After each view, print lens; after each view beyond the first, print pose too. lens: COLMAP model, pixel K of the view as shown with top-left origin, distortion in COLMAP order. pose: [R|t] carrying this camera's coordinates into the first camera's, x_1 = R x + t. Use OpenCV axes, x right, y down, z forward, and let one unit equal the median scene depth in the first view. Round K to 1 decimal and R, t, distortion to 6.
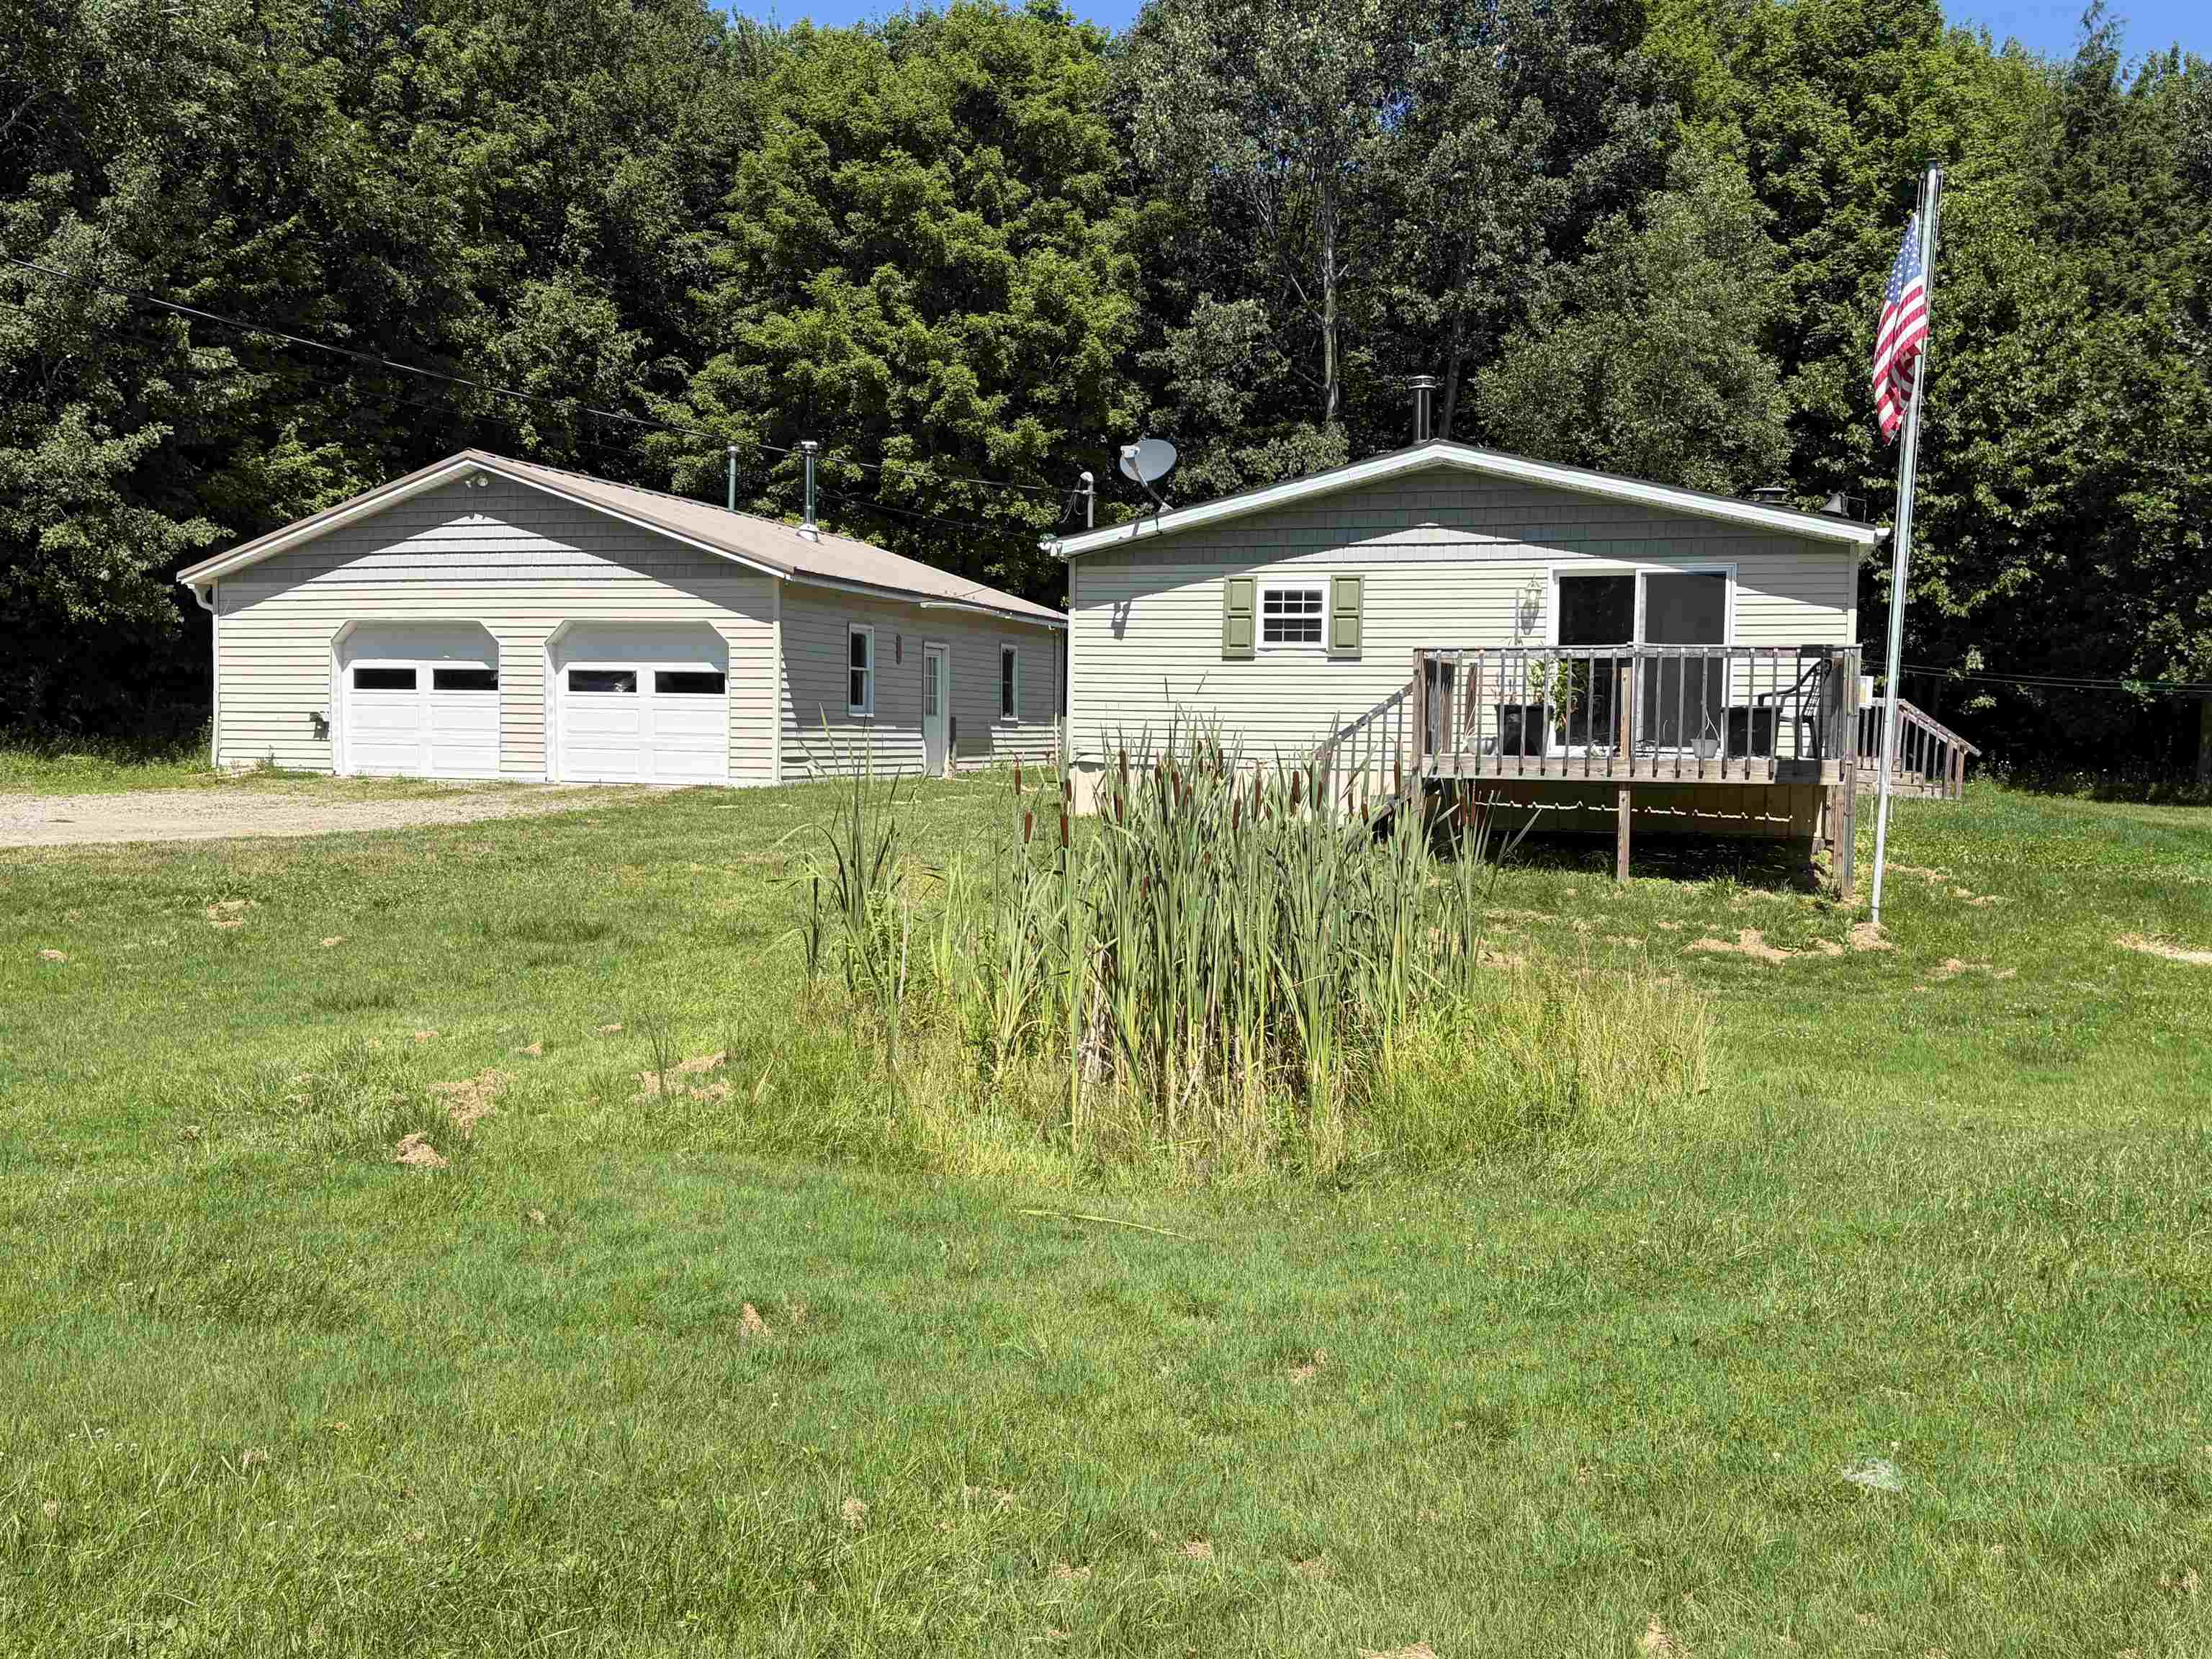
lens RADIAL K [[1901.0, 0, 1106.0], [0, 1901.0, 829.5], [0, 0, 1]] dist [0.144197, -0.375813]
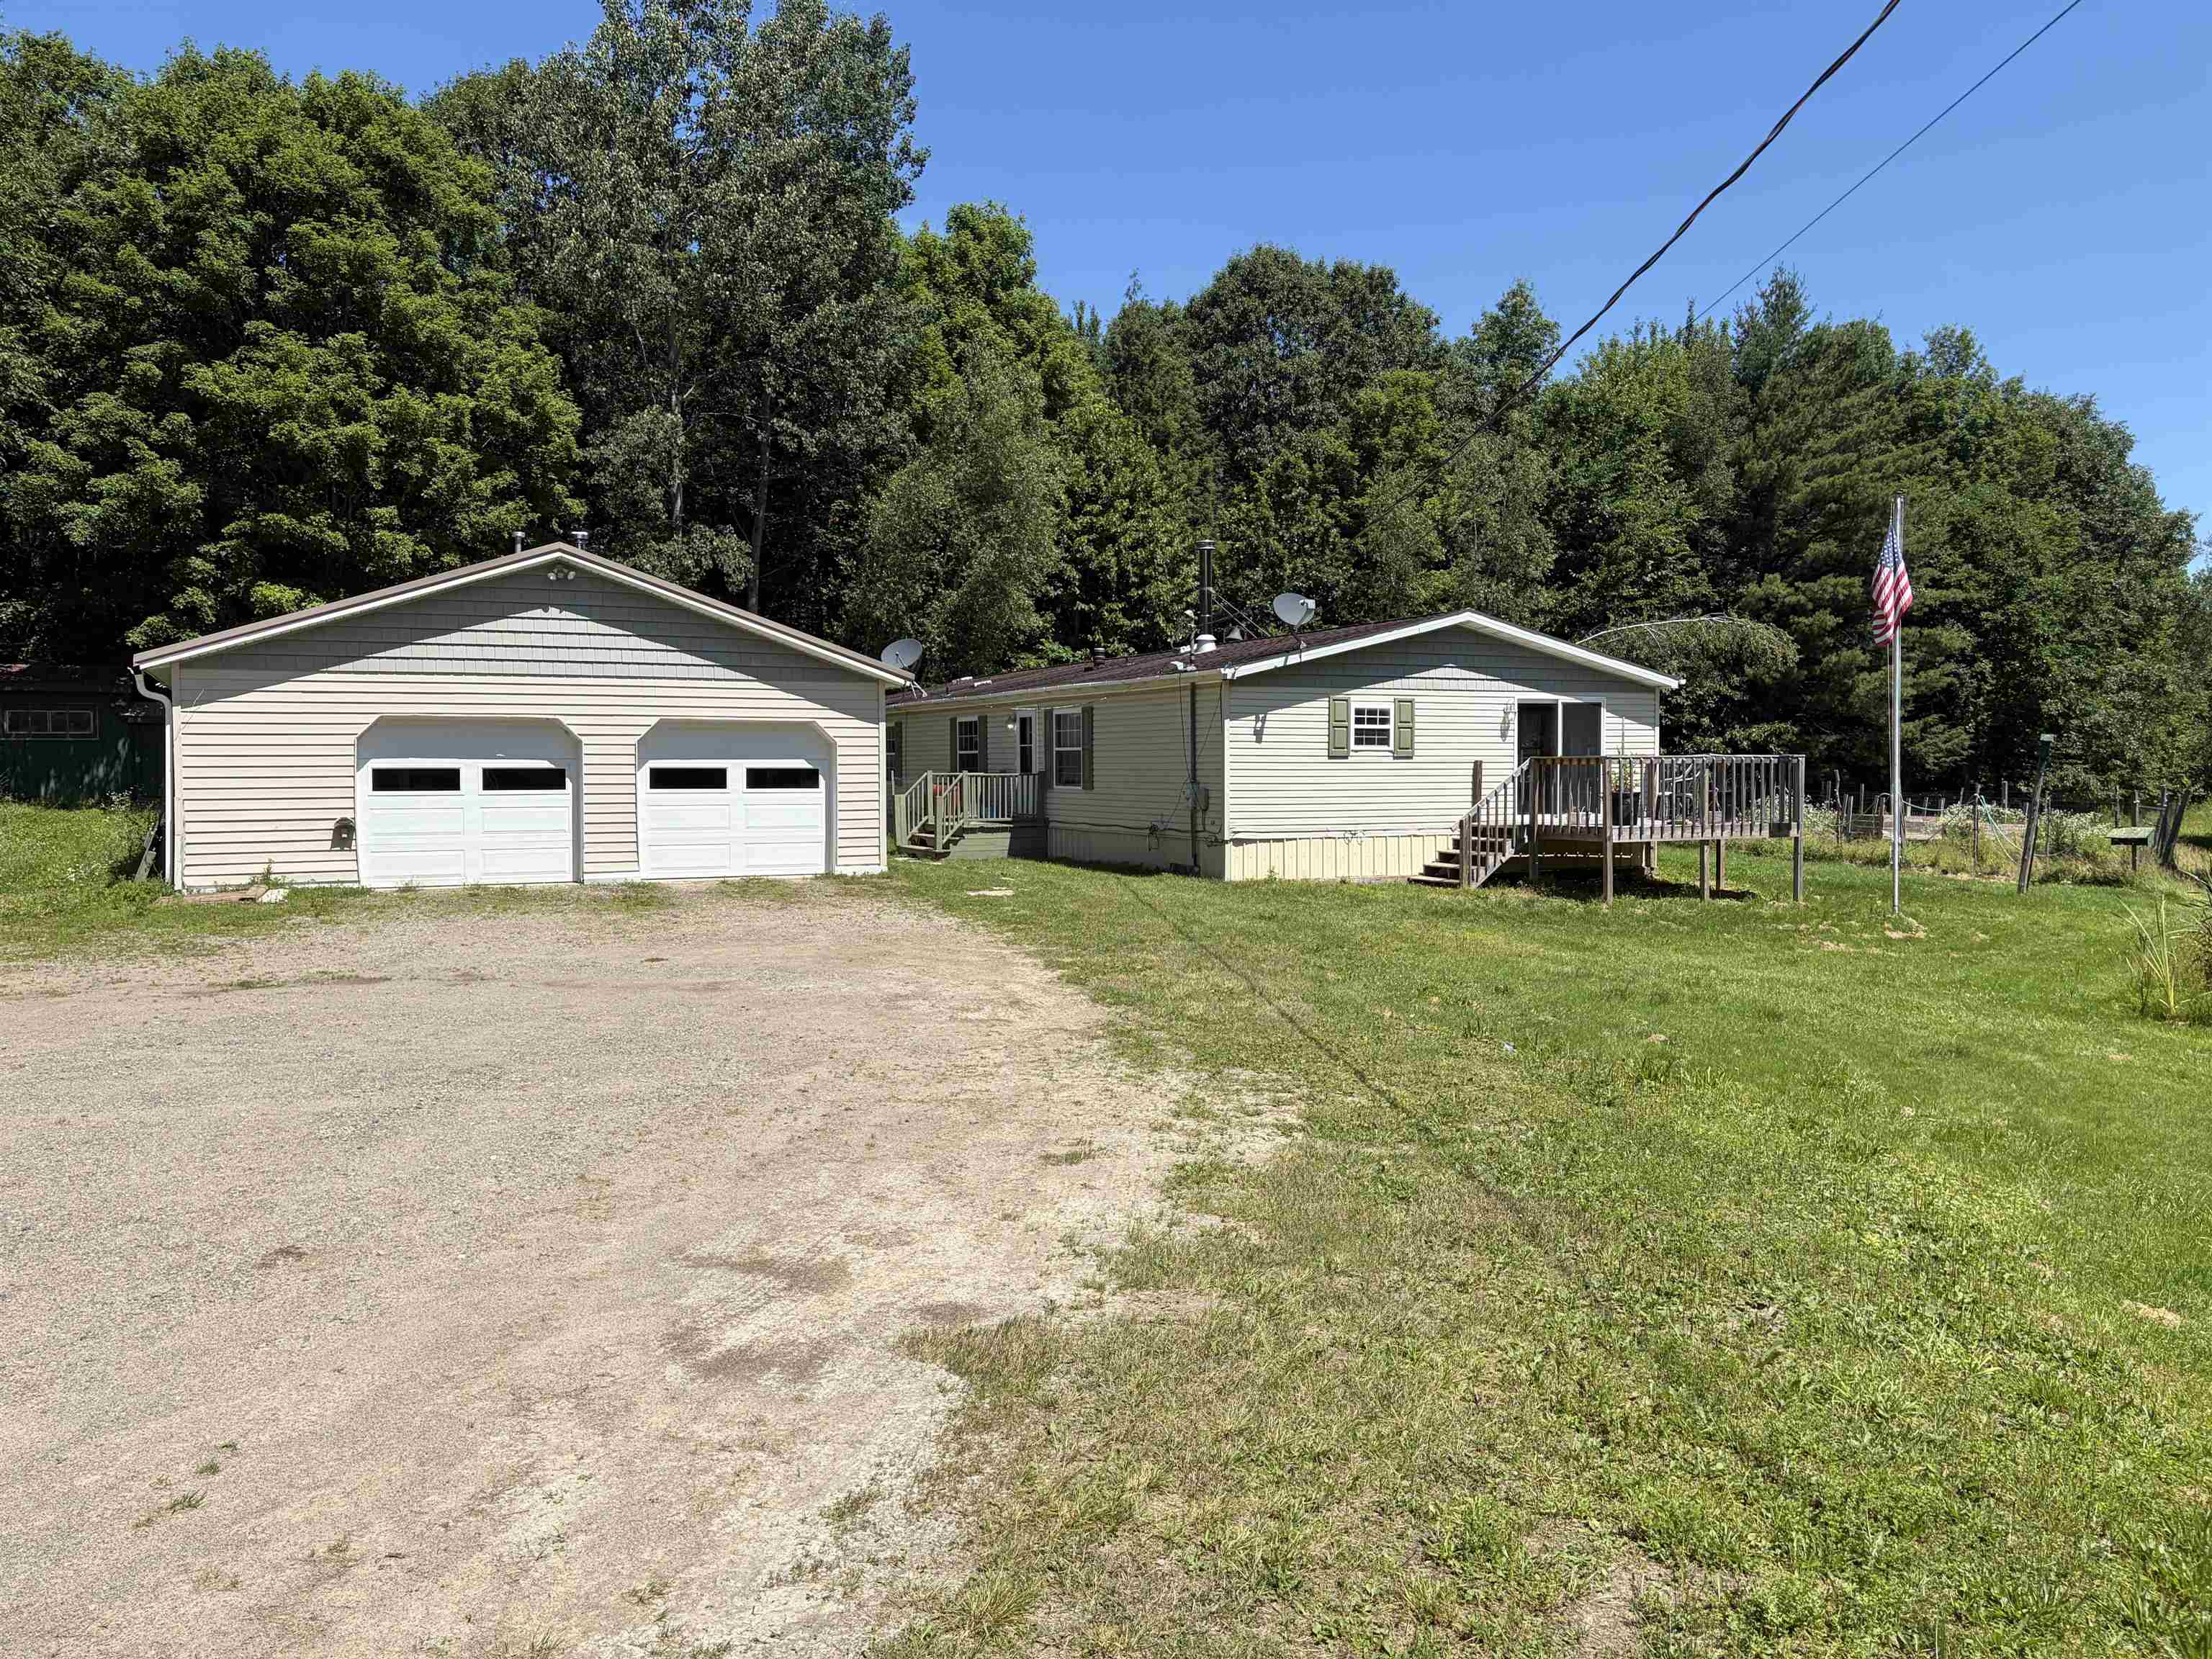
lens RADIAL K [[1650.8, 0, 1106.0], [0, 1650.8, 829.5], [0, 0, 1]] dist [0.104333, -0.180367]
pose [[0.732446, -0.040654, 0.679610, -0.722021], [0.050783, 0.998697, 0.005011, -0.044966], [-0.678929, 0.030842, 0.733556, 0.213725]]
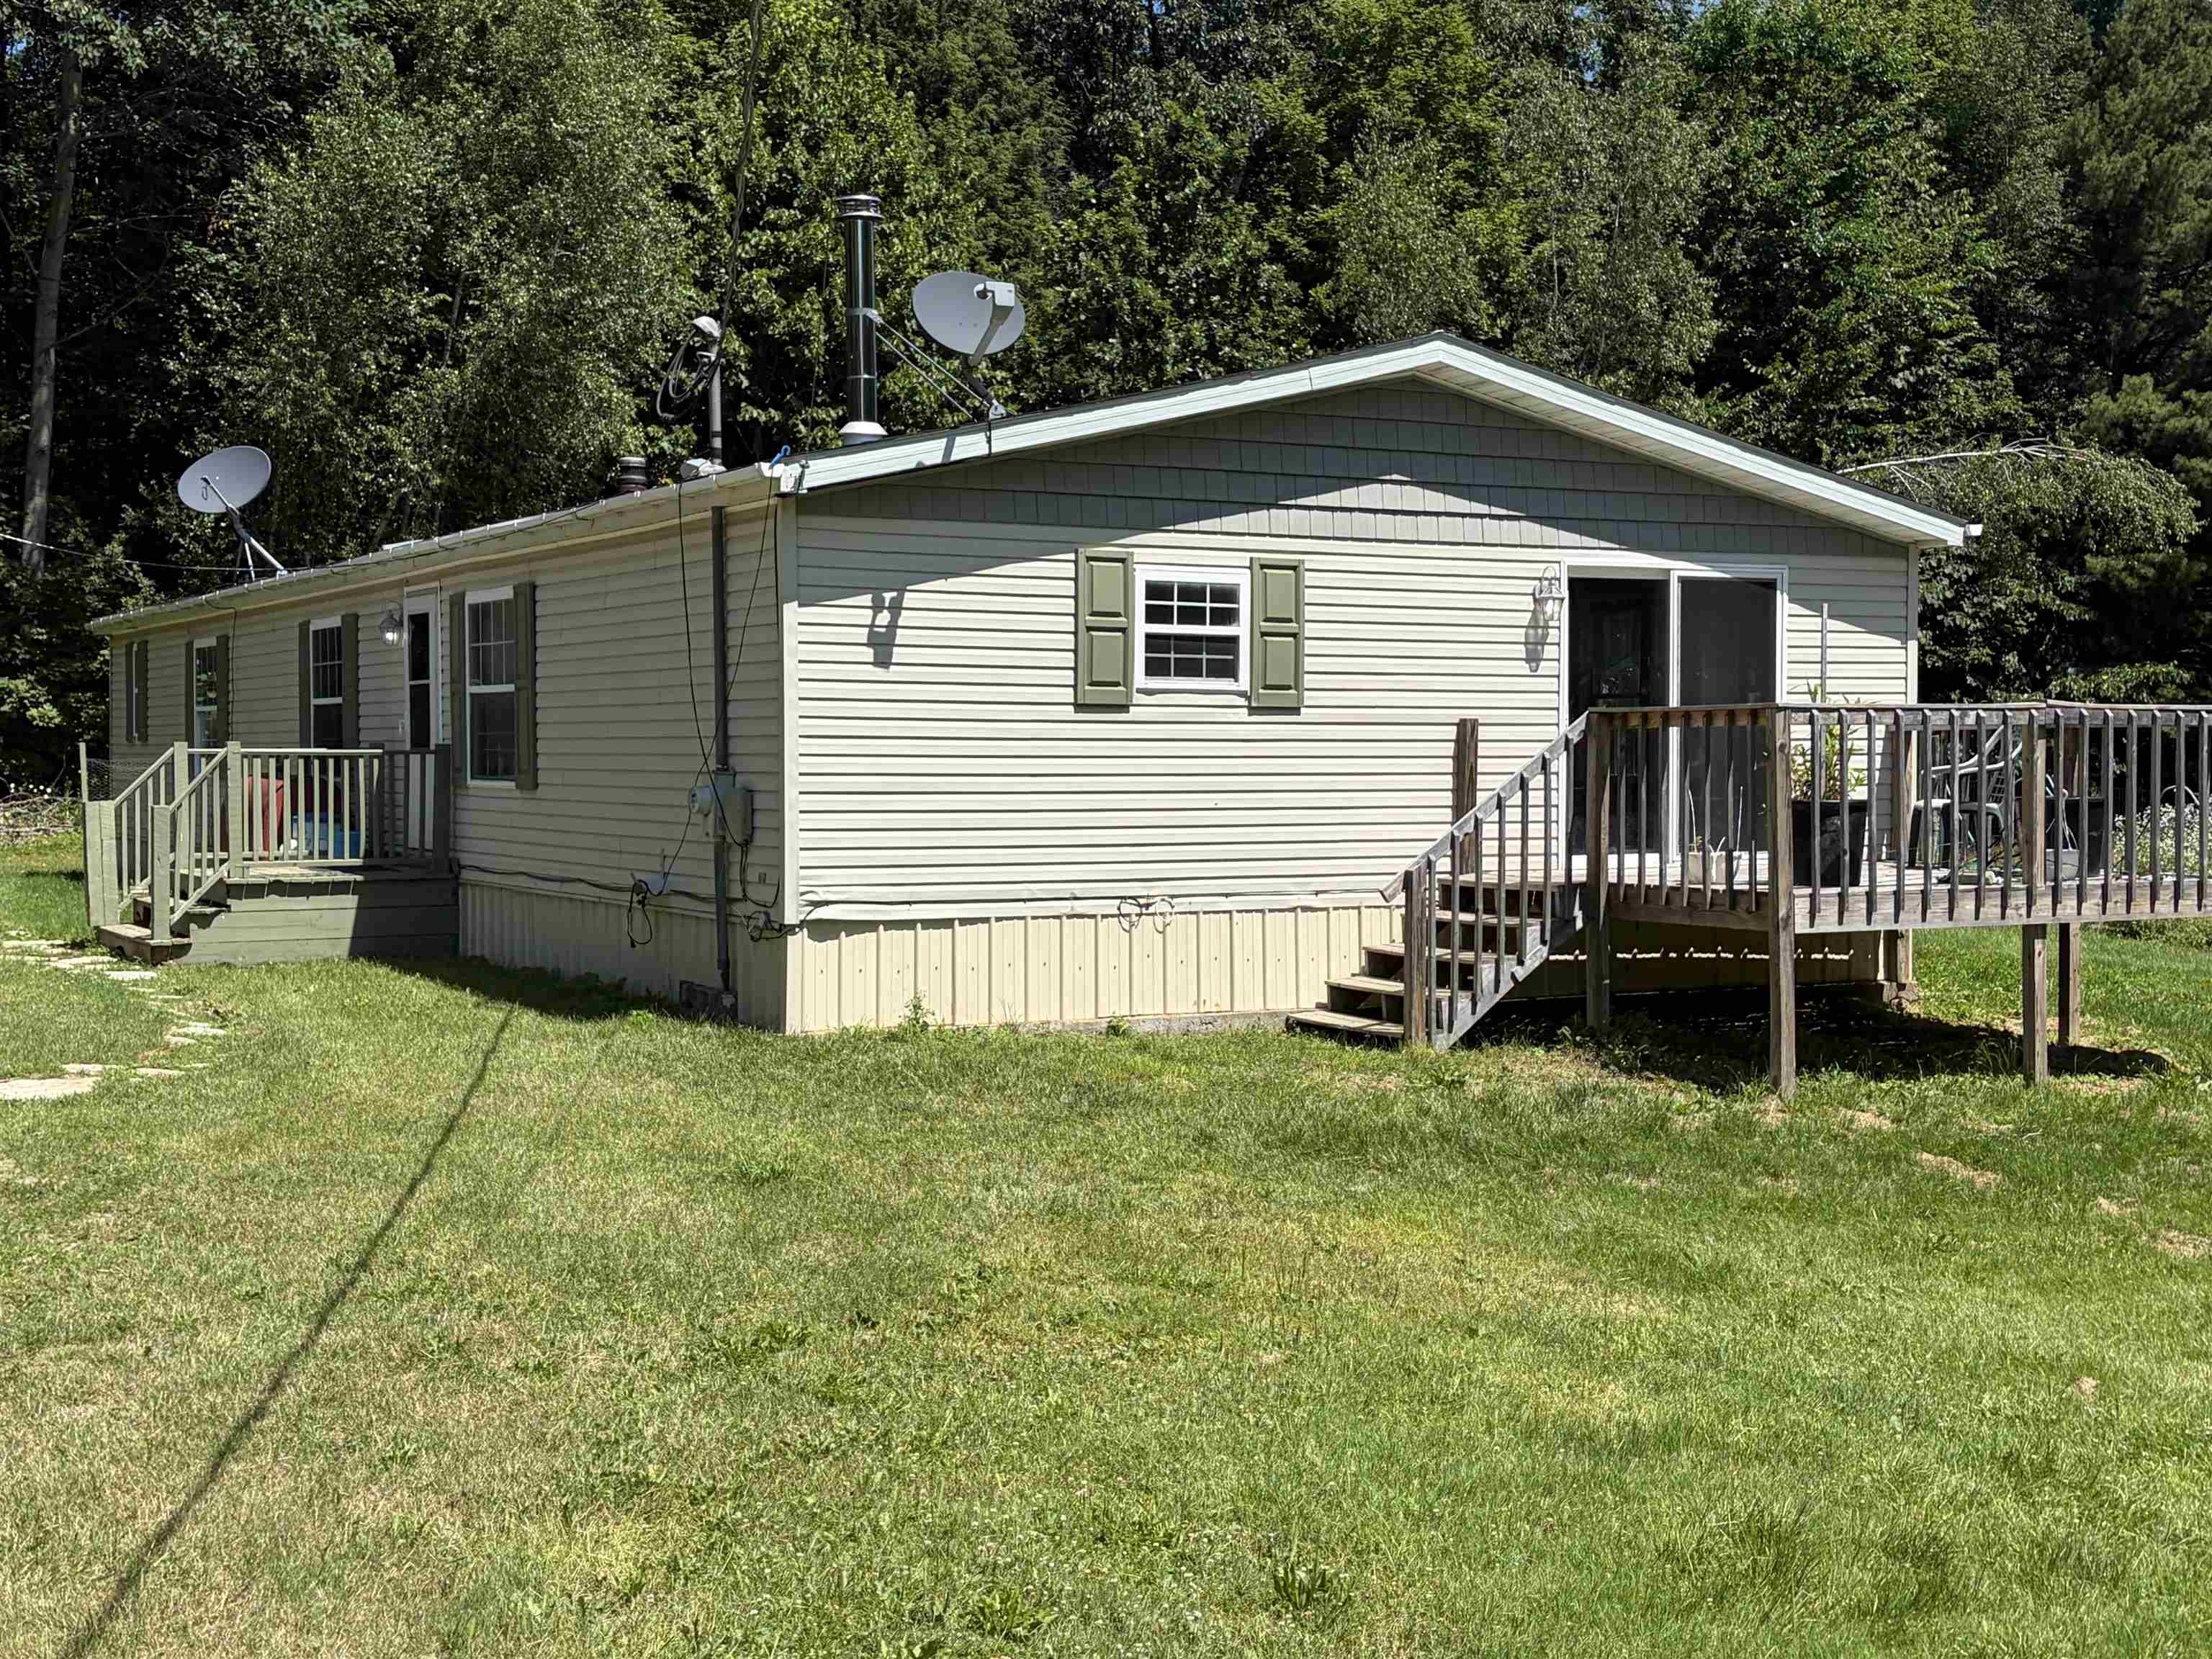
lens RADIAL K [[2835.2, 0, 1106.0], [0, 2835.2, 829.5], [0, 0, 1]] dist [0.166856, -0.475939]
pose [[0.702772, -0.031593, 0.710713, -0.411417], [0.049067, 0.998787, -0.004120, -0.045070], [-0.709721, 0.037768, 0.703470, 0.382975]]
